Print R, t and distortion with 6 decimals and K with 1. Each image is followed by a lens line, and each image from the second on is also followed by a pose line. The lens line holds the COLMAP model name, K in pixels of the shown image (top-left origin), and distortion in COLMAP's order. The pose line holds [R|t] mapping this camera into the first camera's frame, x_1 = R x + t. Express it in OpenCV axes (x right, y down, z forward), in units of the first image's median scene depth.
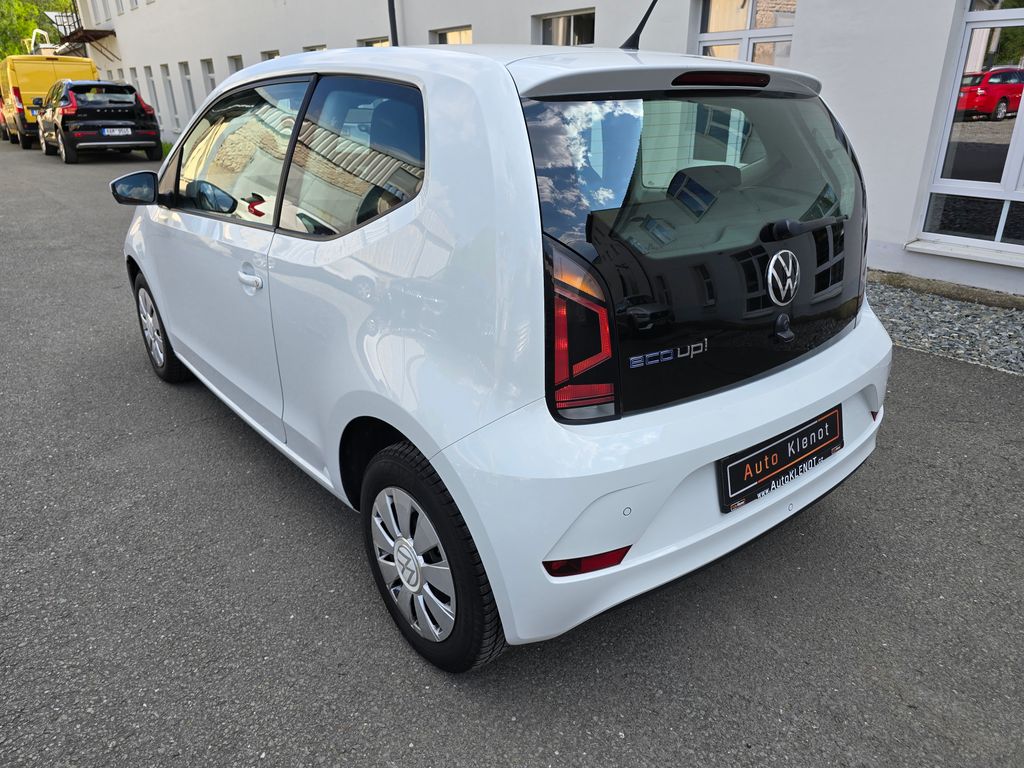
lens RADIAL K [[702.5, 0, 535.2], [0, 702.5, 382.7], [0, 0, 1]] dist [0.005336, -0.000807]
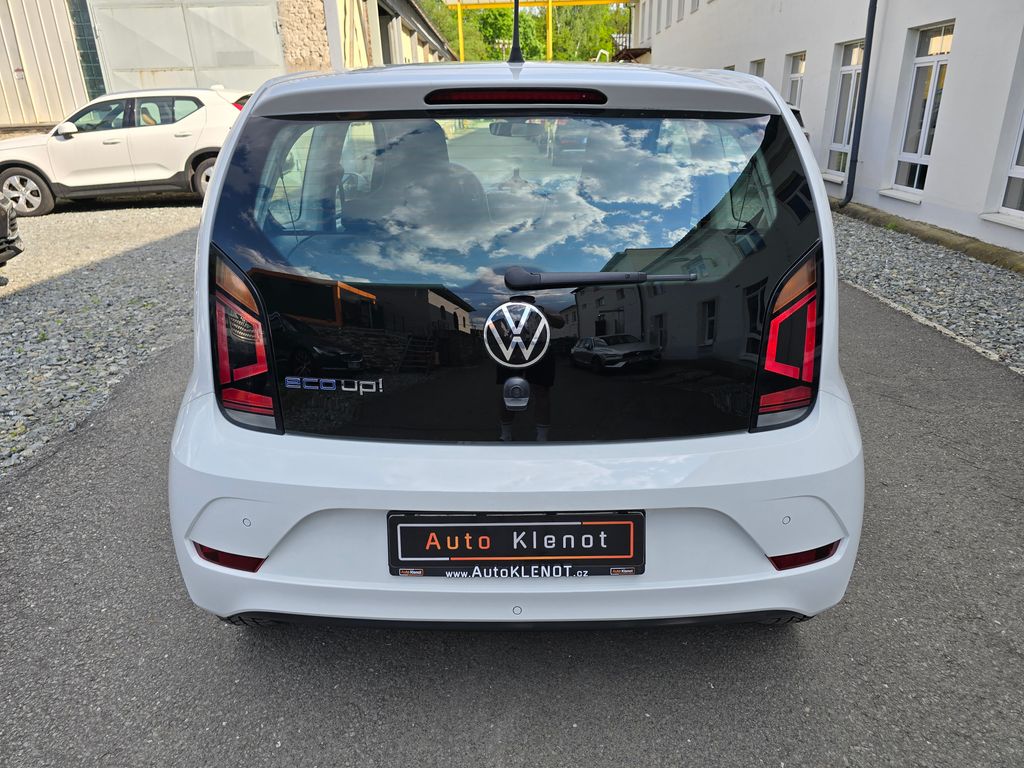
lens RADIAL K [[702.5, 0, 535.2], [0, 702.5, 382.7], [0, 0, 1]] dist [0.005336, -0.000807]
pose [[0.776305, 0.227159, -0.588005, 0.913436], [-0.232362, 0.970246, 0.068054, -0.162181], [0.585968, 0.083799, 0.805989, 0.368226]]
